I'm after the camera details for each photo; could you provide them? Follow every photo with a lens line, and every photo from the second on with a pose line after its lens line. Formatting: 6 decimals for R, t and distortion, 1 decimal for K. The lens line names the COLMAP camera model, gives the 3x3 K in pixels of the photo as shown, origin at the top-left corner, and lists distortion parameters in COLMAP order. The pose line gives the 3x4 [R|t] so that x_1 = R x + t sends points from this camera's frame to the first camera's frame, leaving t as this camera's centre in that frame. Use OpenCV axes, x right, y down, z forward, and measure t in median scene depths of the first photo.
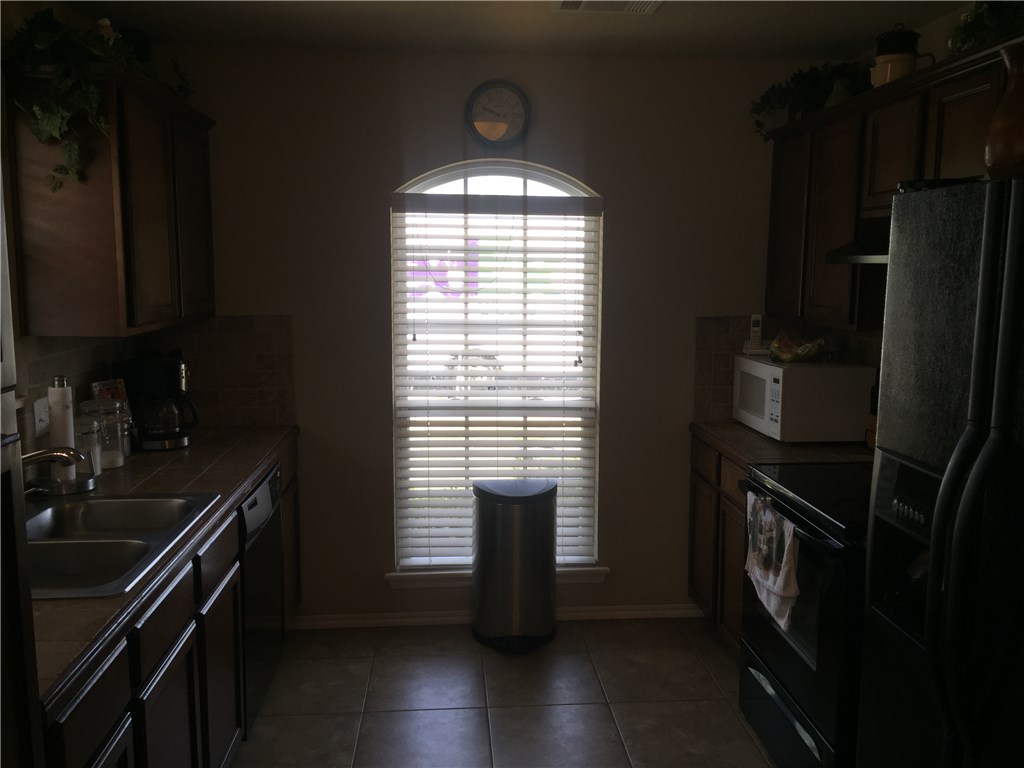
lens RADIAL K [[882.4, 0, 512.7], [0, 882.4, 385.0], [0, 0, 1]] dist [0.087455, -0.115339]
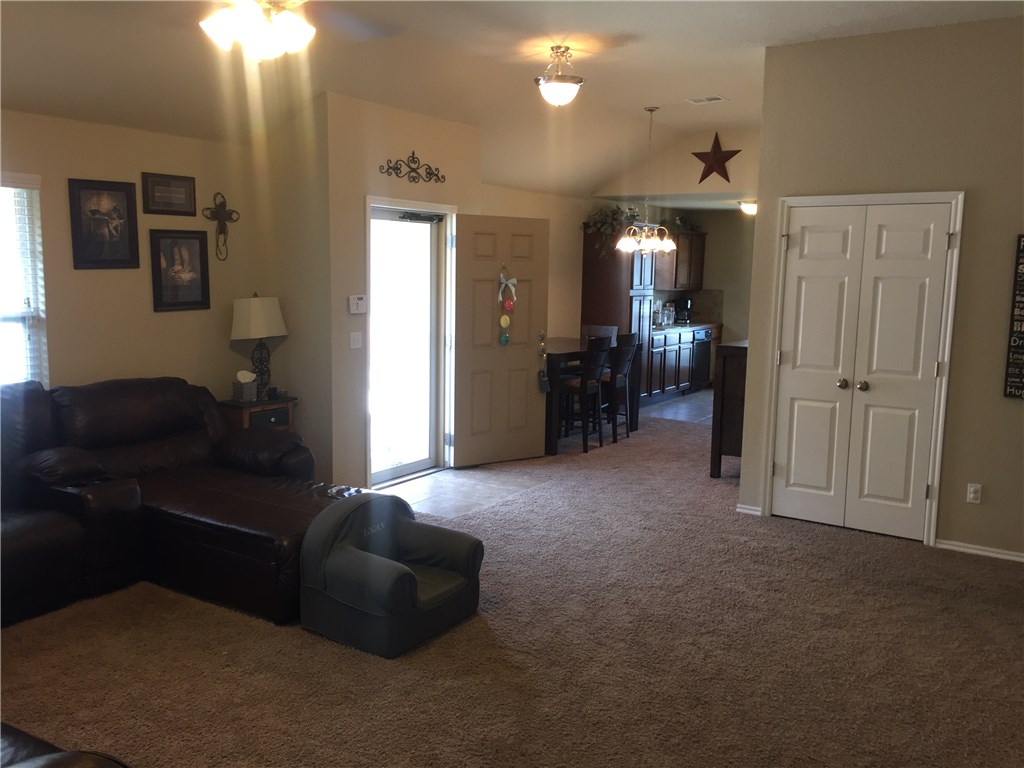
lens RADIAL K [[882.4, 0, 512.0], [0, 882.4, 384.7], [0, 0, 1]] dist [0.087455, -0.115339]
pose [[0.800249, 0.092797, -0.592444, 1.374490], [-0.096853, 0.994984, 0.025024, 0.332374], [0.591794, 0.037354, 0.805223, -2.620487]]
